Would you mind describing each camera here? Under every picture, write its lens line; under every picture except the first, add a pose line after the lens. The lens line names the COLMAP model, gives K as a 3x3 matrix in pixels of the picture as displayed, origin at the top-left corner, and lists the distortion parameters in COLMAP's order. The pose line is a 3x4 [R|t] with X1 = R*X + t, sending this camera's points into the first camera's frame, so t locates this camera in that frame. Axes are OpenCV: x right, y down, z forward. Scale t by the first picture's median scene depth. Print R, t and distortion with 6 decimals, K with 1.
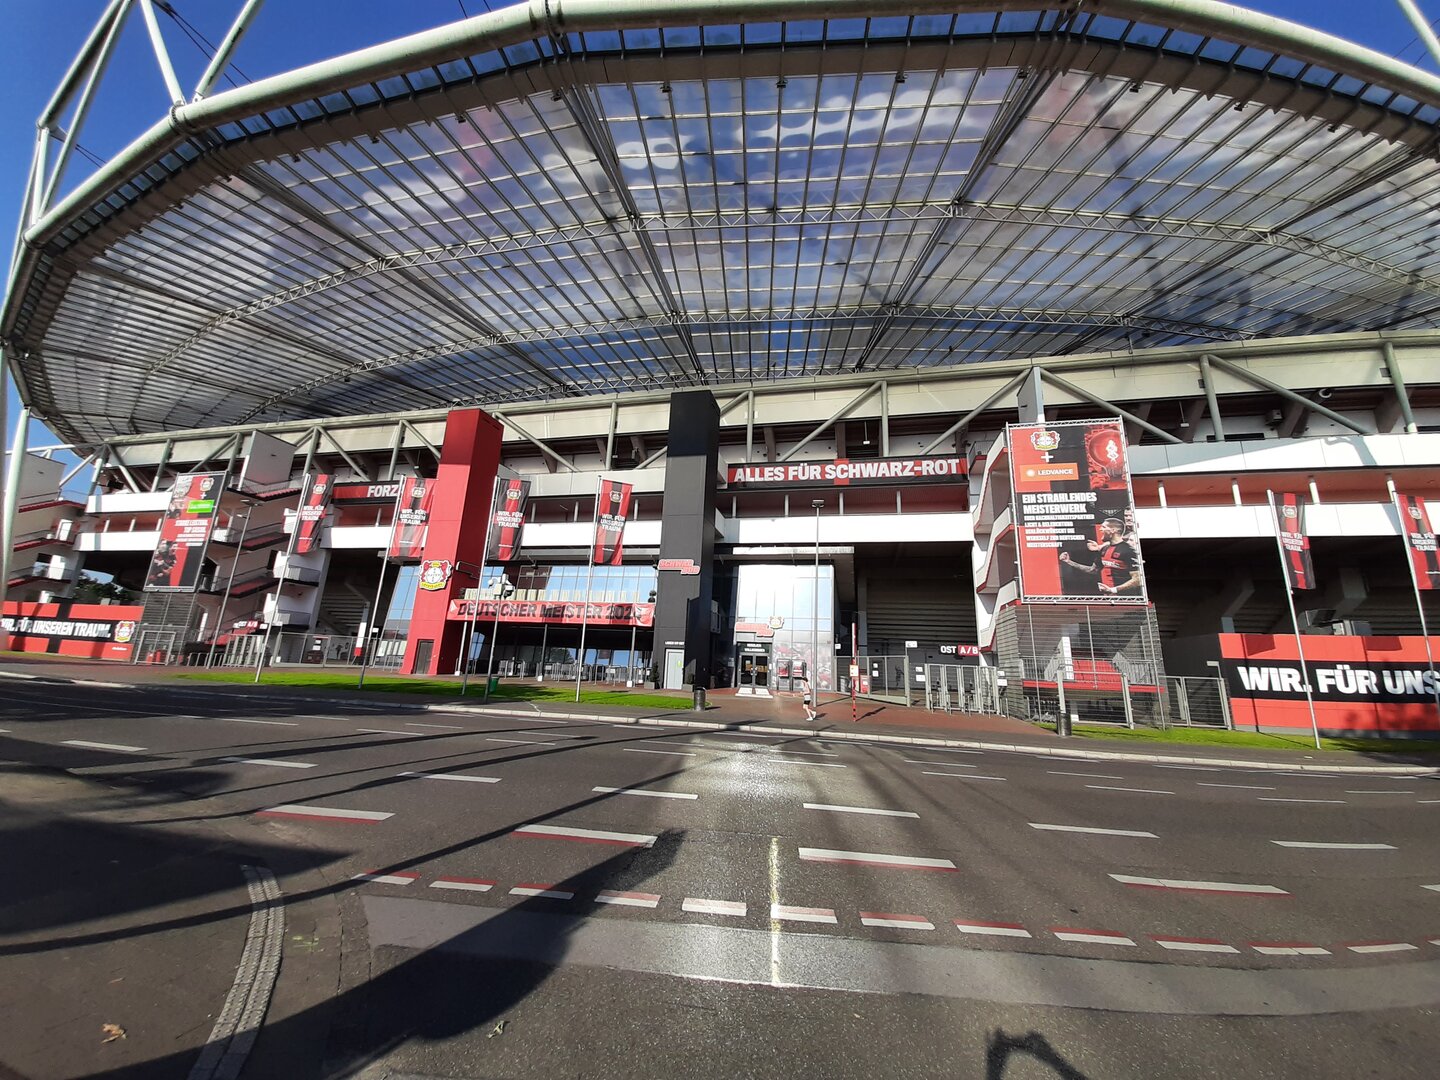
lens RADIAL K [[580.0, 0, 696.0], [0, 580.0, 516.0], [0, 0, 1]] dist [-0.017609, -0.000396]
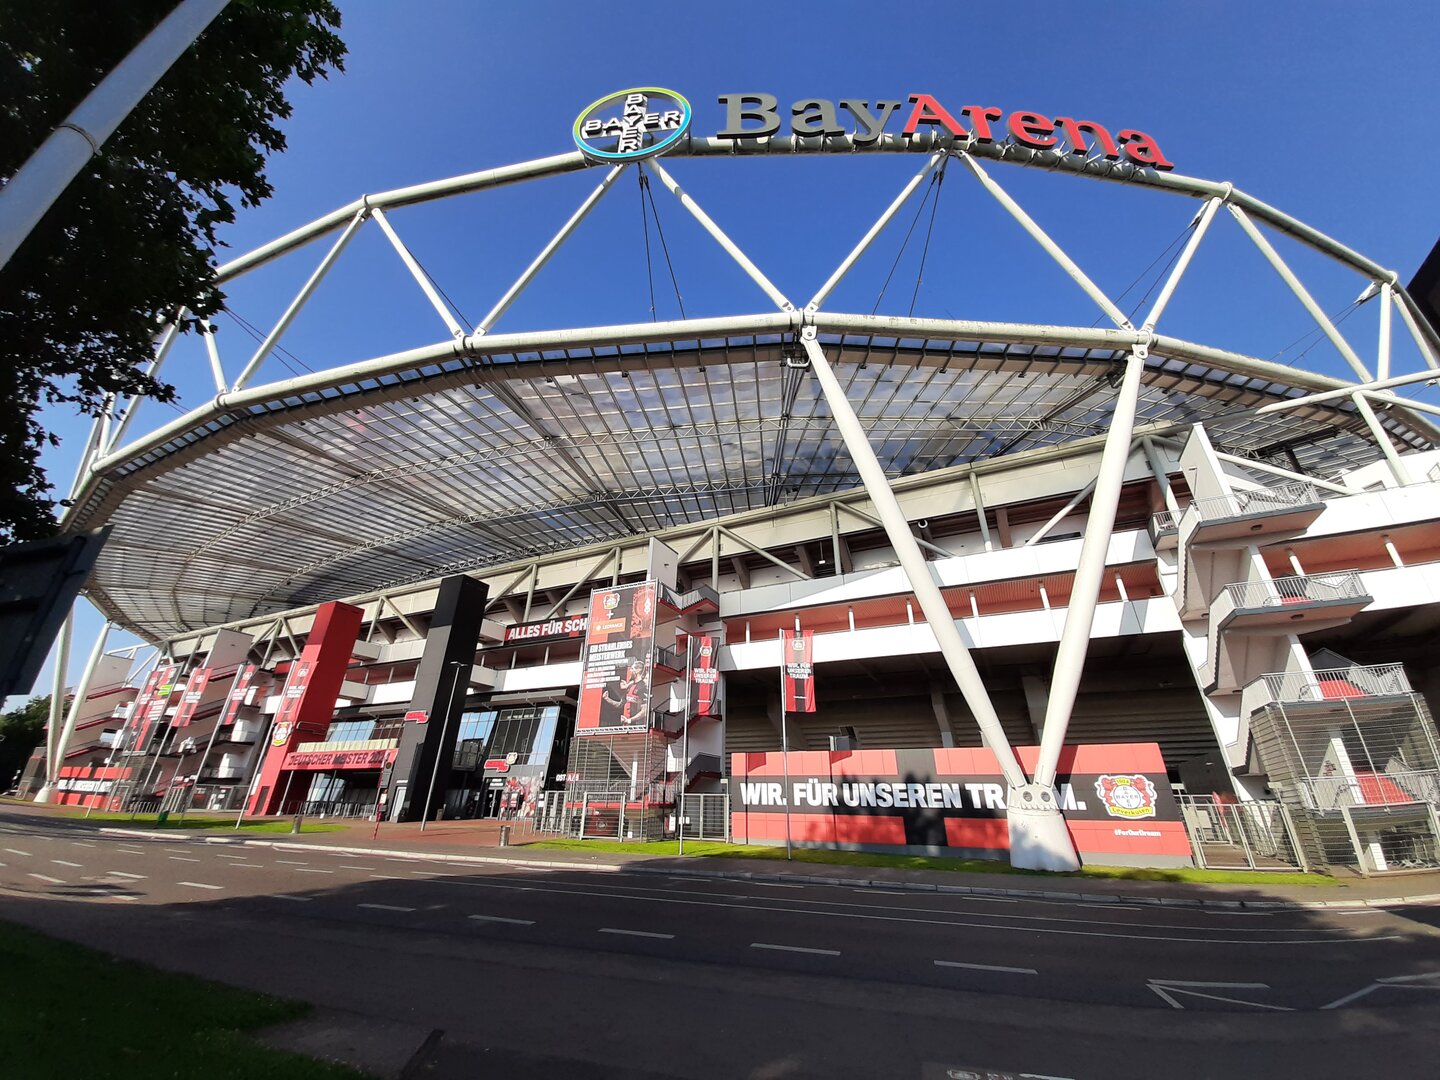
lens RADIAL K [[578.3, 0, 707.7], [0, 578.3, 509.1], [0, 0, 1]] dist [0.055203, -0.038580]
pose [[0.974173, -0.128317, -0.185802, 0.973476], [0.086254, 0.971909, -0.218980, -0.024407], [0.208681, 0.197298, 0.957876, -0.241821]]
